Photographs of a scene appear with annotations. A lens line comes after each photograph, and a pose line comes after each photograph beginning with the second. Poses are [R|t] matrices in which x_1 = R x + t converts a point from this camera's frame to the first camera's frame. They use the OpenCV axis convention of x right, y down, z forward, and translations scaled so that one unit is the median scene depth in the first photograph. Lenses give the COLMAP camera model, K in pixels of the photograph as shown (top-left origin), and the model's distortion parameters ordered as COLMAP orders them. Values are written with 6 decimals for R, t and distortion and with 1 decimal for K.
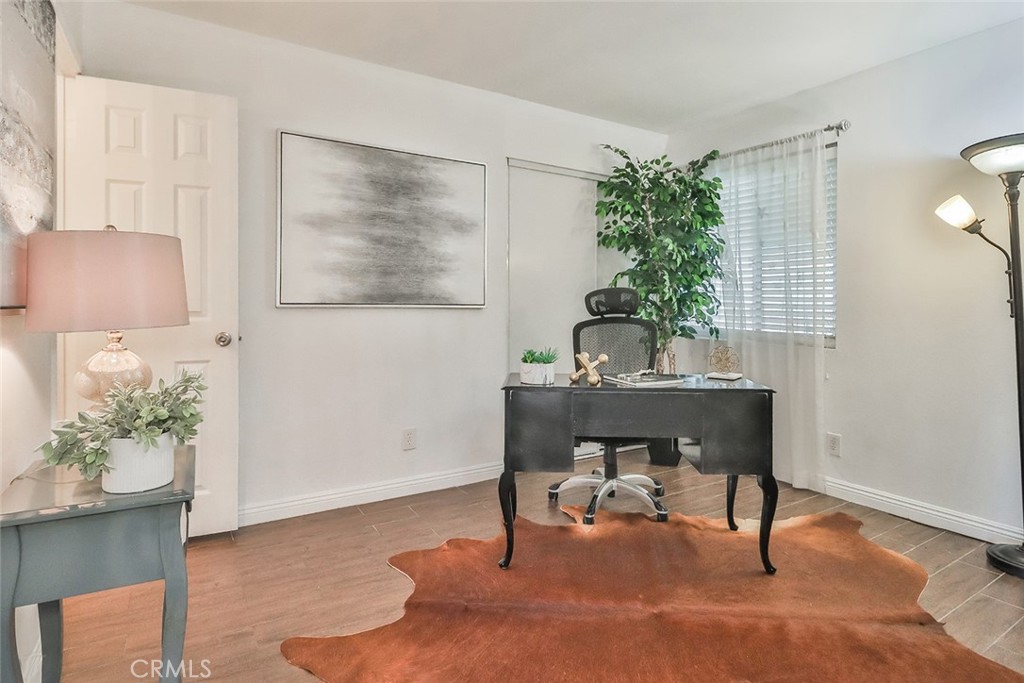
lens RADIAL K [[547.6, 0, 530.9], [0, 547.6, 306.3], [0, 0, 1]] dist [-0.000797, 0.000520]
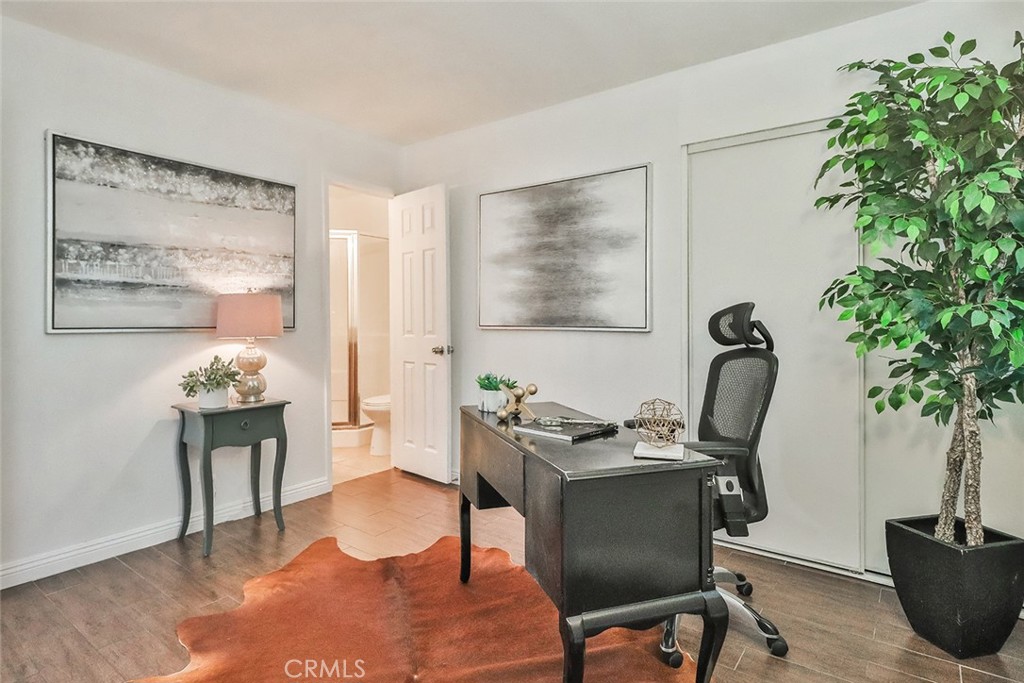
lens RADIAL K [[547.6, 0, 512.4], [0, 547.6, 332.0], [0, 0, 1]] dist [-0.000797, 0.000520]
pose [[0.342609, 0.015423, -0.939351, 0.724325], [-0.003753, 0.999880, 0.015049, -0.009157], [0.939470, -0.001631, 0.342626, 0.557062]]
